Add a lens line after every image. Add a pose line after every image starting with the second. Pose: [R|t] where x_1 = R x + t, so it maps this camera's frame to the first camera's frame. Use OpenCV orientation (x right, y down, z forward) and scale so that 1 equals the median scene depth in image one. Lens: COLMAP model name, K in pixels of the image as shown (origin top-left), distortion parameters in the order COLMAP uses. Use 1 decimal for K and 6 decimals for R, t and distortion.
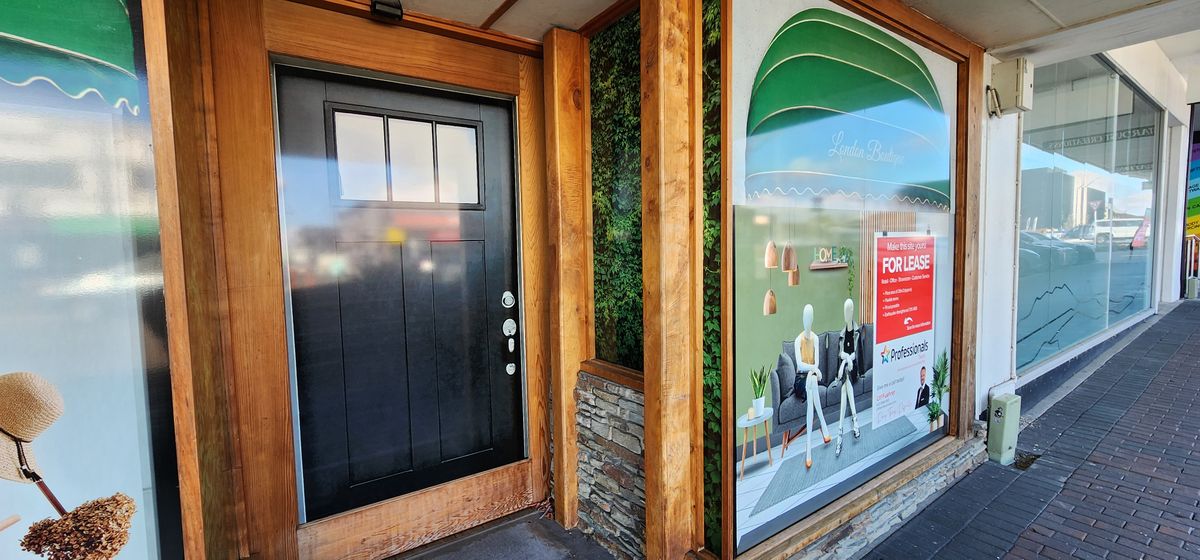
lens RADIAL K [[490.7, 0, 598.7], [0, 490.7, 280.4], [0, 0, 1]] dist [-0.002698, 0.000094]
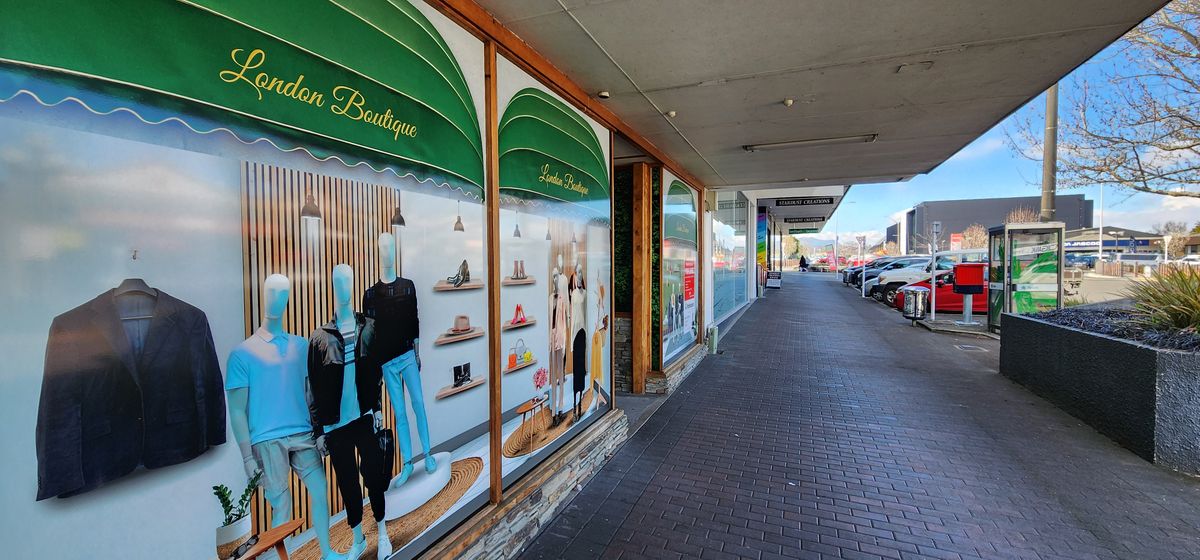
lens RADIAL K [[490.7, 0, 598.7], [0, 490.7, 280.4], [0, 0, 1]] dist [-0.002698, 0.000094]
pose [[0.842881, 0.002361, 0.538095, -1.377743], [0.020287, 0.999140, -0.036162, 0.116008], [-0.537718, 0.041397, 0.842108, -1.080670]]
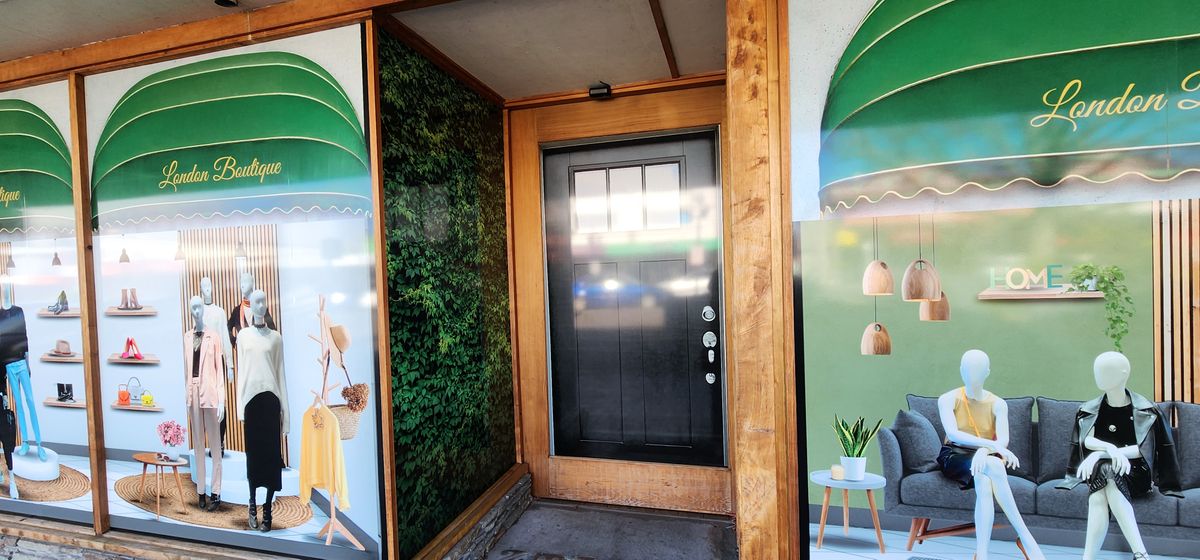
lens RADIAL K [[490.7, 0, 598.7], [0, 490.7, 280.4], [0, 0, 1]] dist [-0.002698, 0.000094]
pose [[0.641850, 0.019055, -0.766593, 0.589635], [-0.031808, 0.999492, -0.001788, -0.029637], [0.766170, 0.025531, 0.642131, 0.141467]]
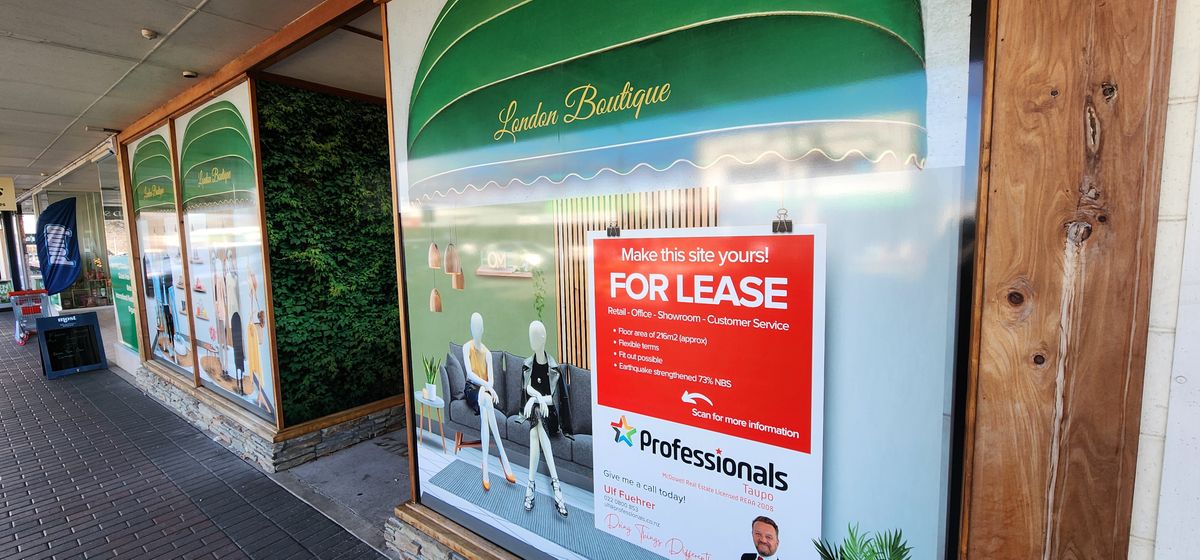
lens RADIAL K [[490.7, 0, 598.7], [0, 490.7, 280.4], [0, 0, 1]] dist [-0.002698, 0.000094]
pose [[0.312752, 0.107654, -0.943714, 1.299562], [-0.048470, 0.994071, 0.097335, -0.106396], [0.948597, 0.015300, 0.316116, 0.888392]]
